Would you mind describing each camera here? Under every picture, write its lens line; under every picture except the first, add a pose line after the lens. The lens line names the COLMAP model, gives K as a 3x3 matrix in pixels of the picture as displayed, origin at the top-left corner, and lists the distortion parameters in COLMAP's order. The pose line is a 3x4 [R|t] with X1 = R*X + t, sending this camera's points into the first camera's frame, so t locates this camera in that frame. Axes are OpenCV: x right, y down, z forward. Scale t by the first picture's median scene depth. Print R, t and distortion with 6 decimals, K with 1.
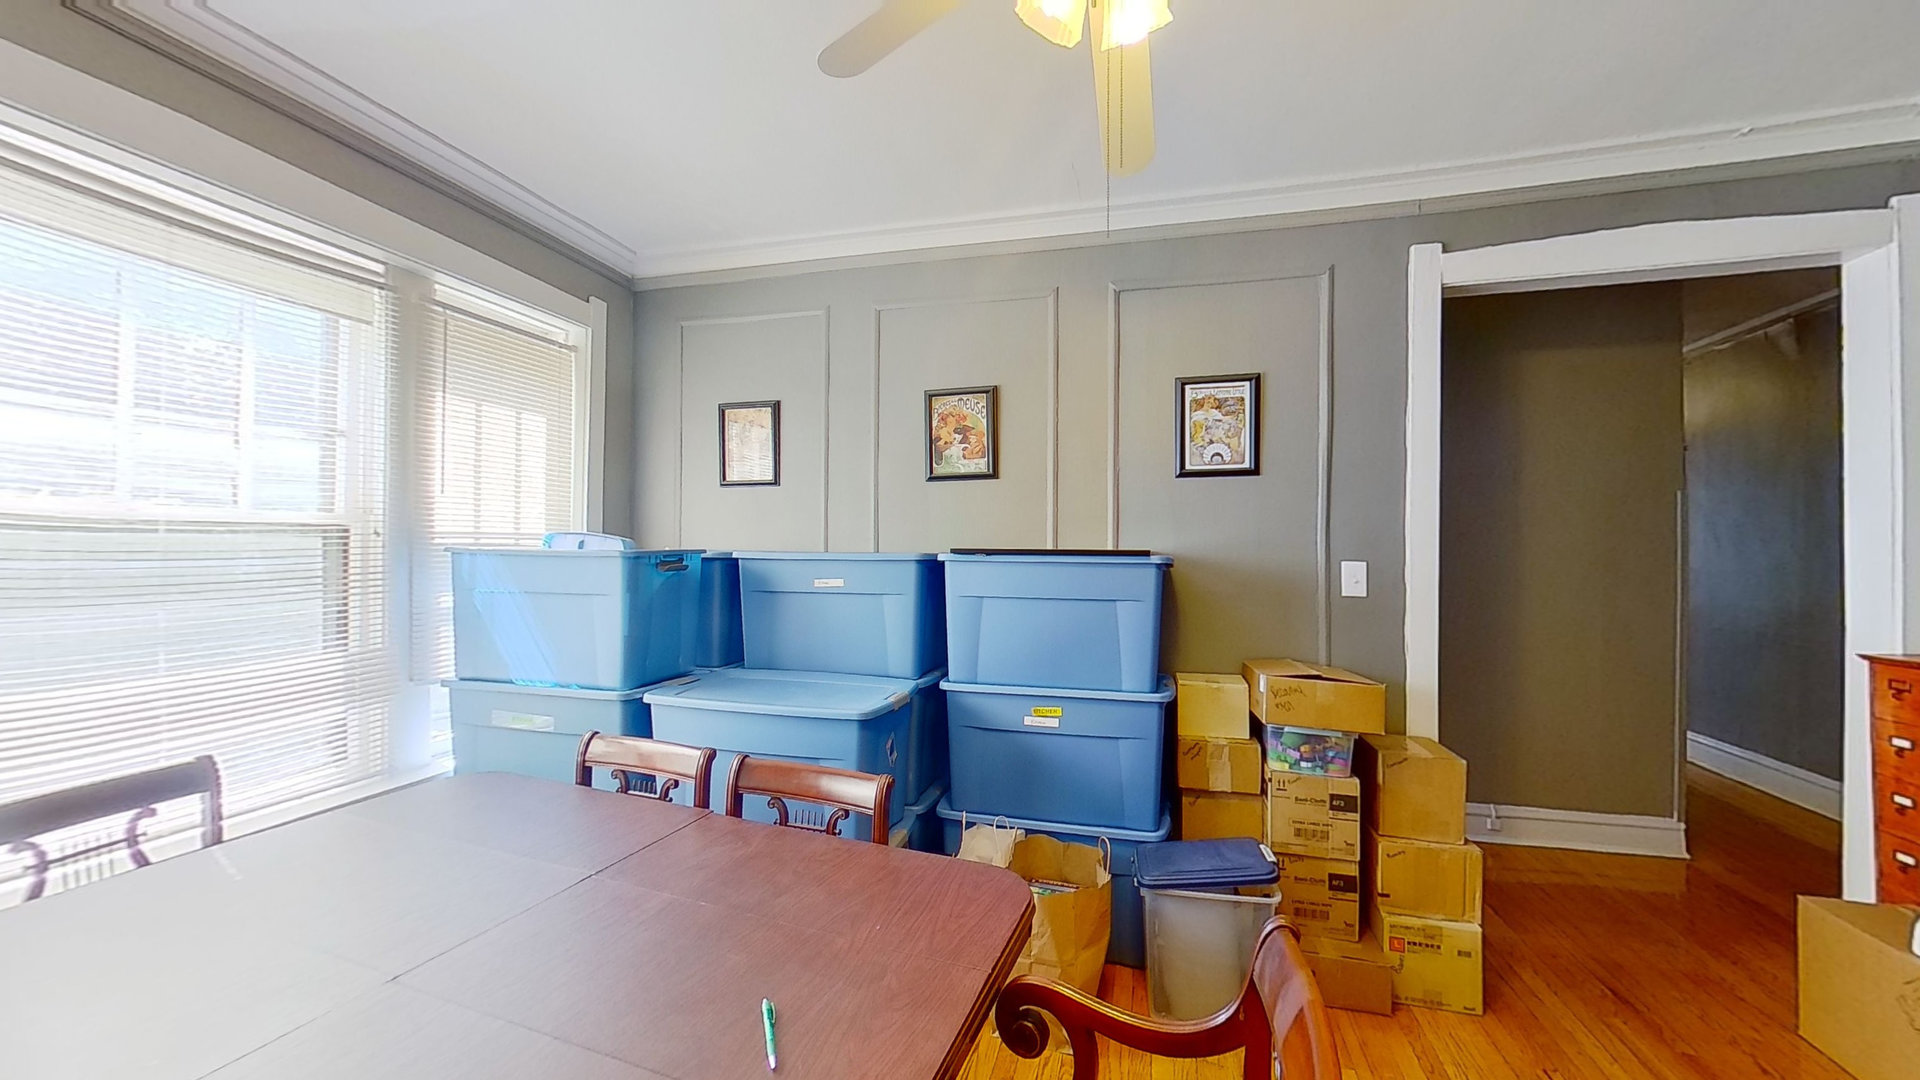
lens RADIAL K [[699.5, 0, 974.2], [0, 699.5, 544.4], [0, 0, 1]] dist [0.004398, 0.000228]
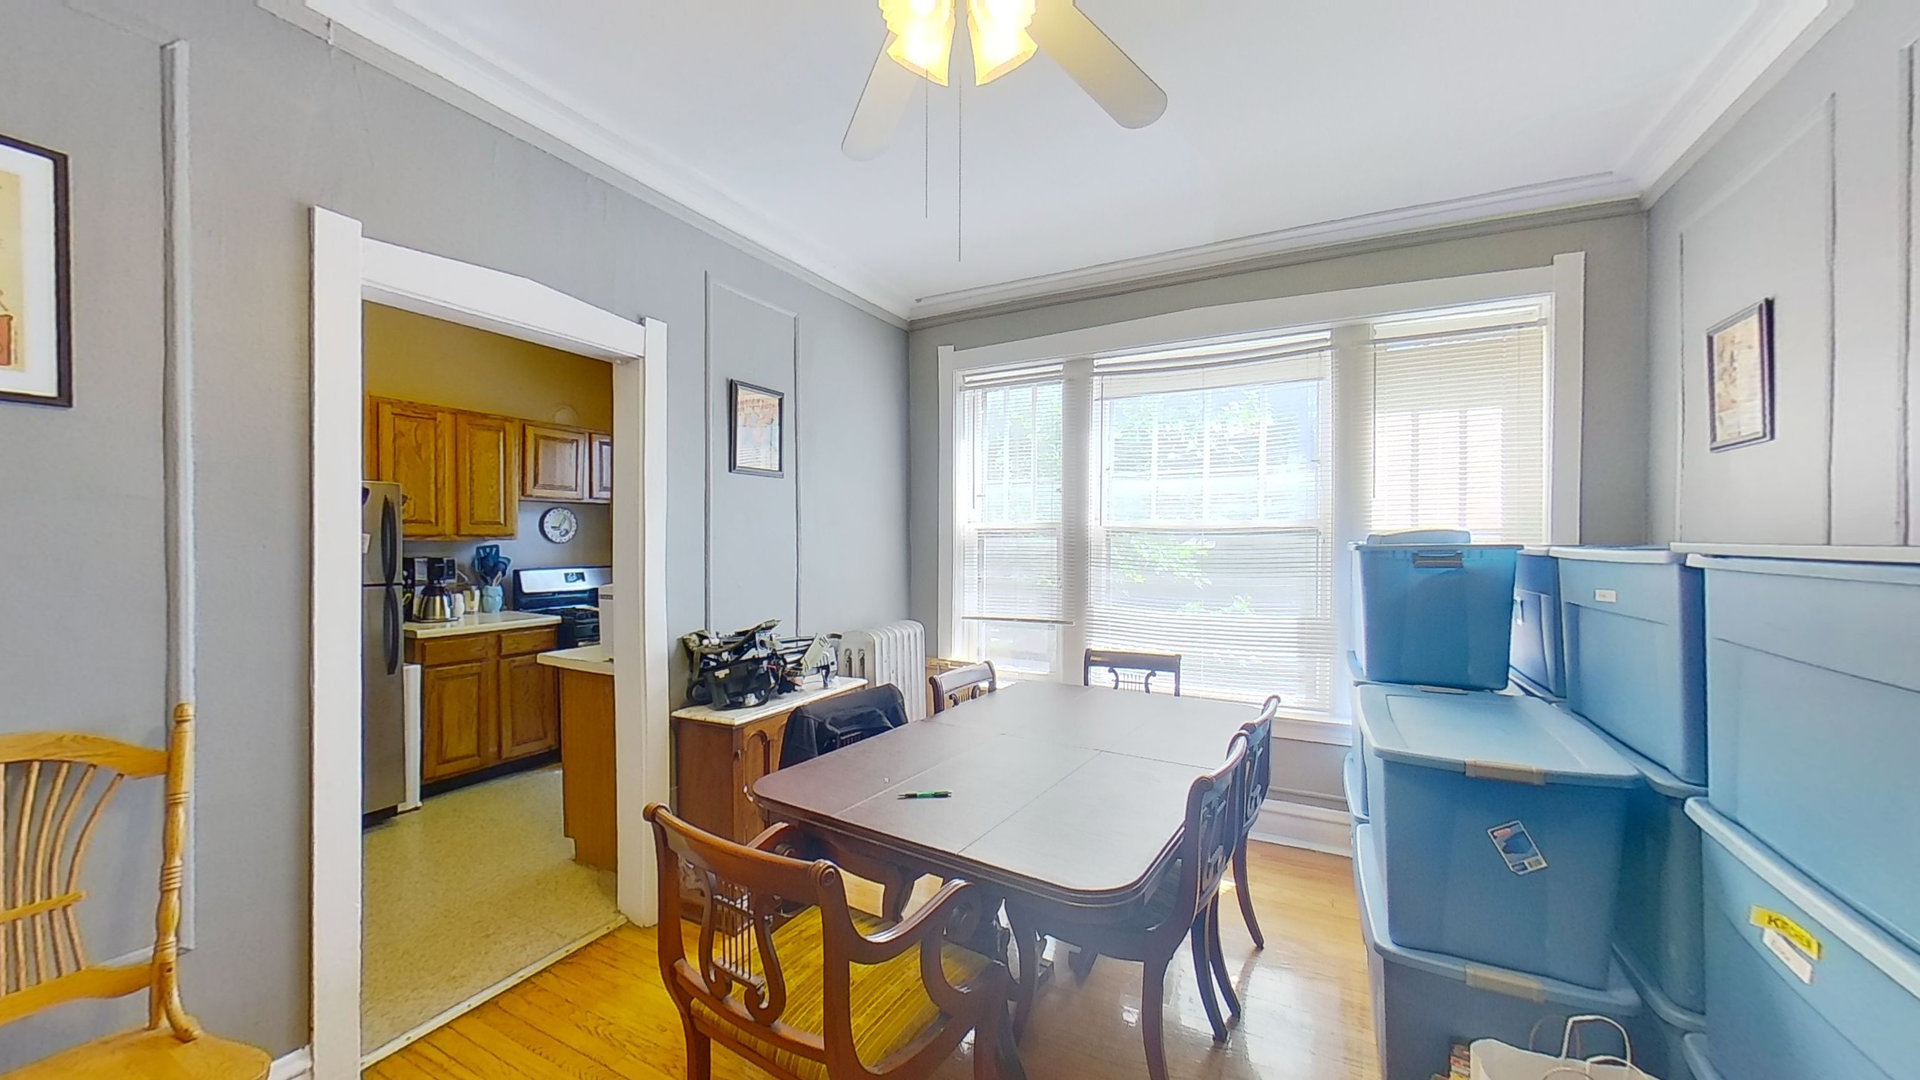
lens RADIAL K [[699.5, 0, 964.8], [0, 699.5, 541.0], [0, 0, 1]] dist [0.004398, 0.000228]
pose [[-0.206458, -0.001851, -0.978454, 0.563921], [0.009967, 0.999942, -0.003994, -0.000276], [0.978405, -0.010576, -0.206428, 0.549828]]
